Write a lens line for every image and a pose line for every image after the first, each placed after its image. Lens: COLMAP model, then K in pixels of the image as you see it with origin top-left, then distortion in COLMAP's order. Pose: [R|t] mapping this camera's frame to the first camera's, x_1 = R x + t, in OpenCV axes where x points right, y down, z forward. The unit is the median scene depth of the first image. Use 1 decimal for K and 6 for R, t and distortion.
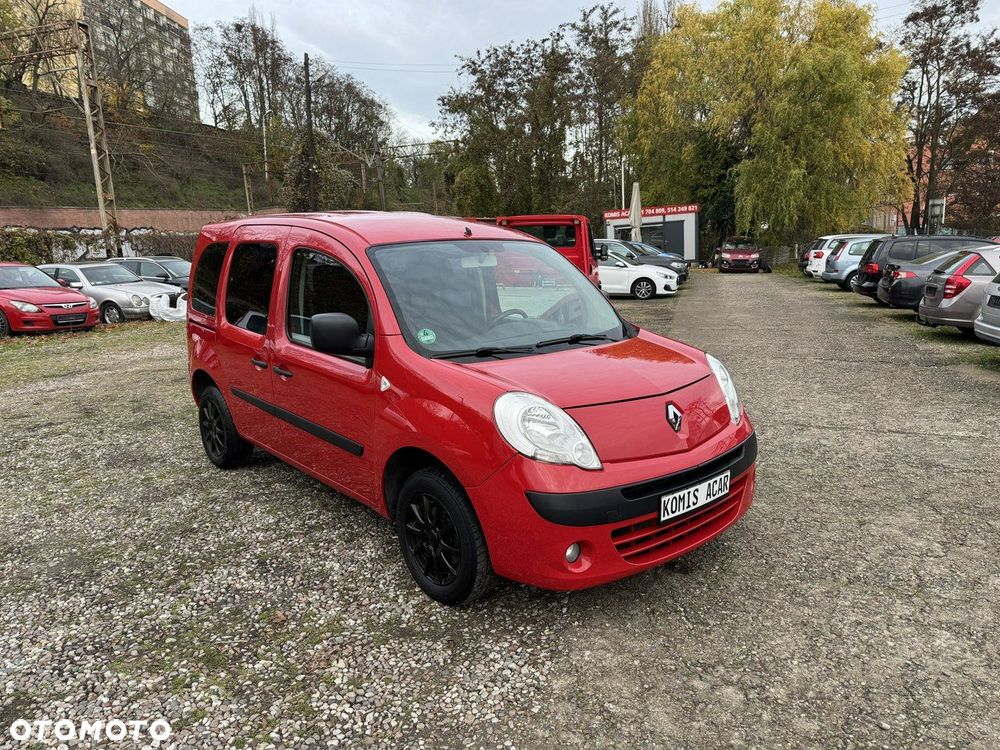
lens RADIAL K [[701.9, 0, 501.8], [0, 701.9, 376.0], [0, 0, 1]] dist [0.039873, -0.047526]
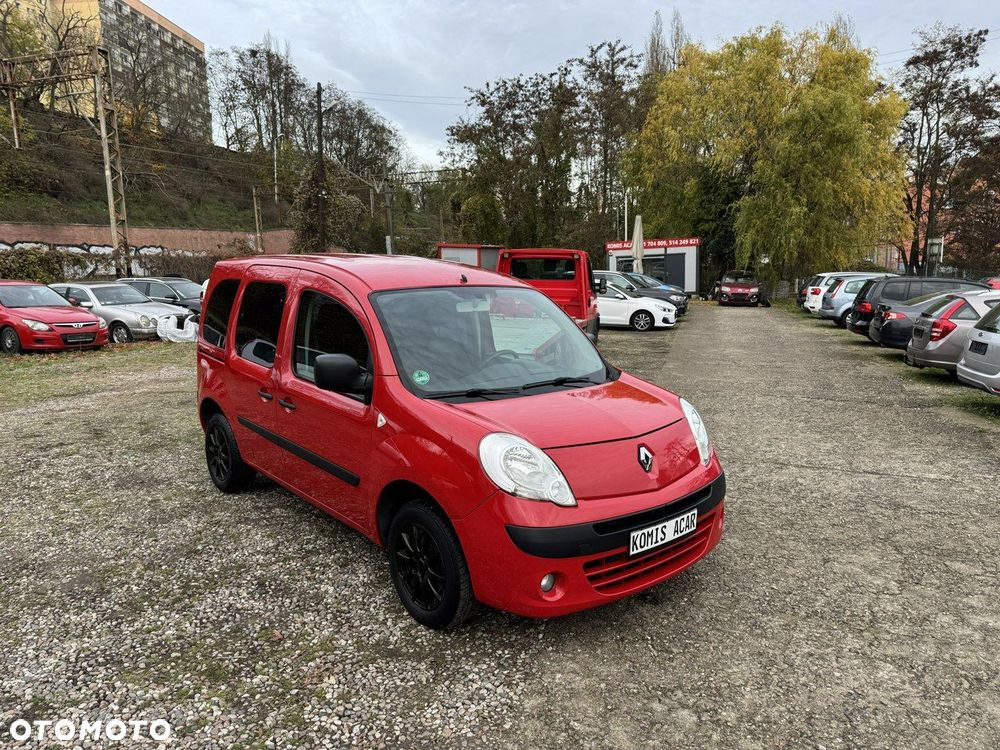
lens RADIAL K [[701.9, 0, 503.0], [0, 701.9, 376.5], [0, 0, 1]] dist [0.039873, -0.047526]
pose [[0.999700, 0.024379, -0.002160, 0.017260], [-0.024438, 0.999122, -0.034025, -0.018974], [0.001329, 0.034067, 0.999419, -0.066731]]
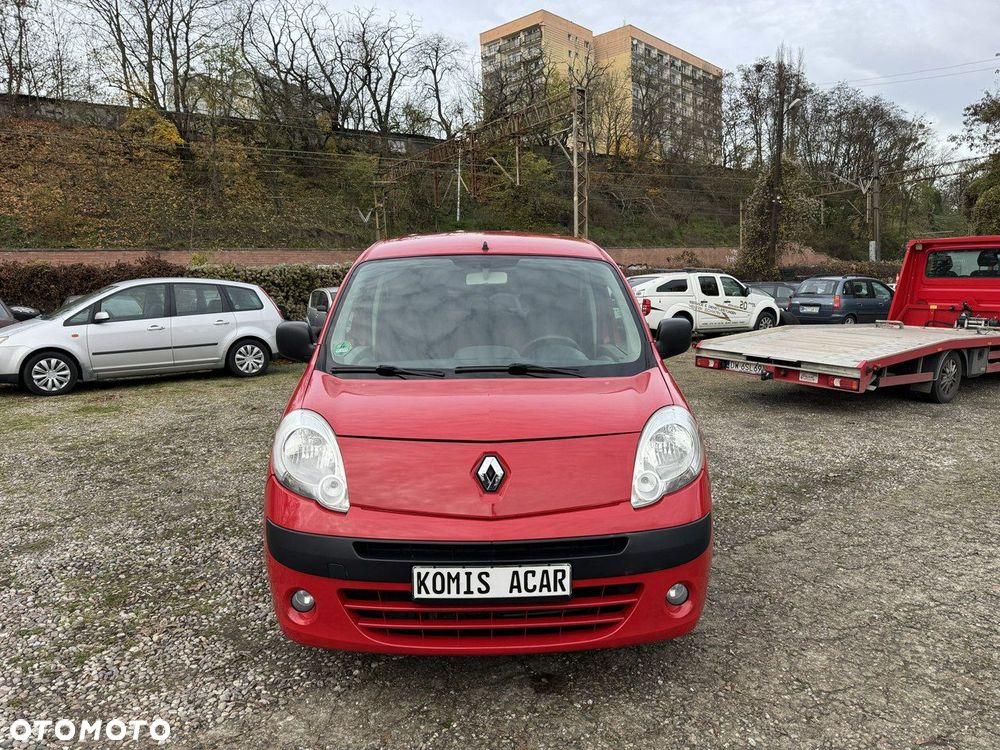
lens RADIAL K [[701.9, 0, 499.8], [0, 701.9, 378.9], [0, 0, 1]] dist [0.039873, -0.047526]
pose [[0.771497, 0.096021, -0.628946, 0.525796], [-0.124662, 0.992198, -0.001439, -0.031824], [0.623901, 0.079515, 0.777448, 0.292814]]
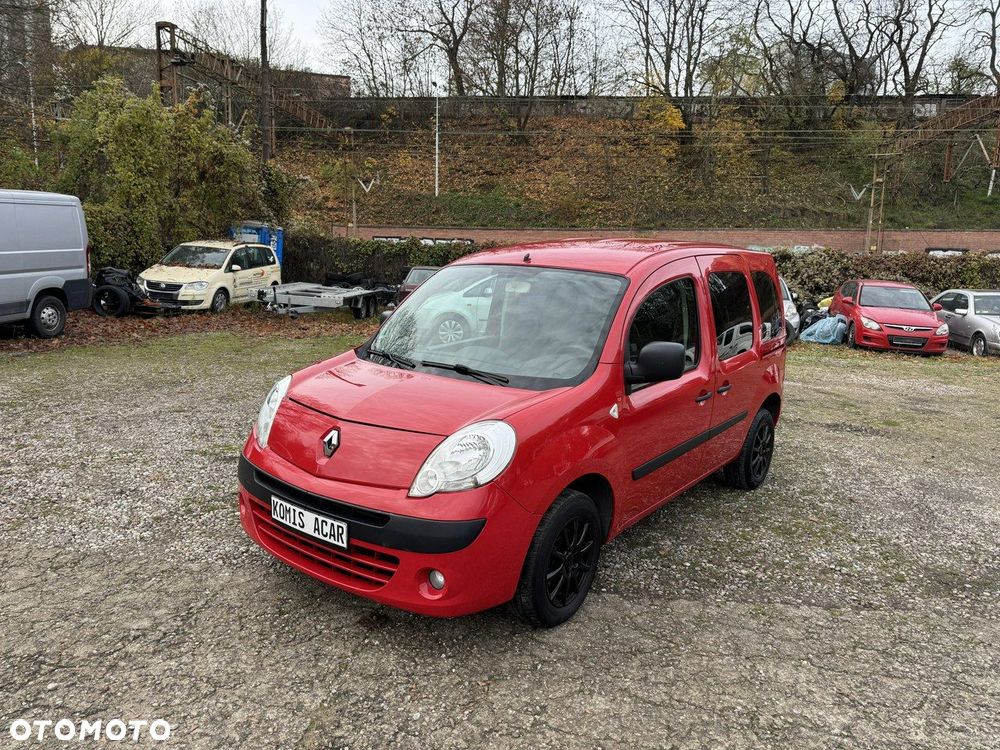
lens RADIAL K [[701.9, 0, 498.0], [0, 701.9, 380.5], [0, 0, 1]] dist [0.039873, -0.047526]
pose [[0.196929, 0.196244, -0.960576, 0.896300], [-0.222438, 0.963156, 0.151169, -0.167267], [0.954851, 0.183899, 0.233326, 0.709813]]
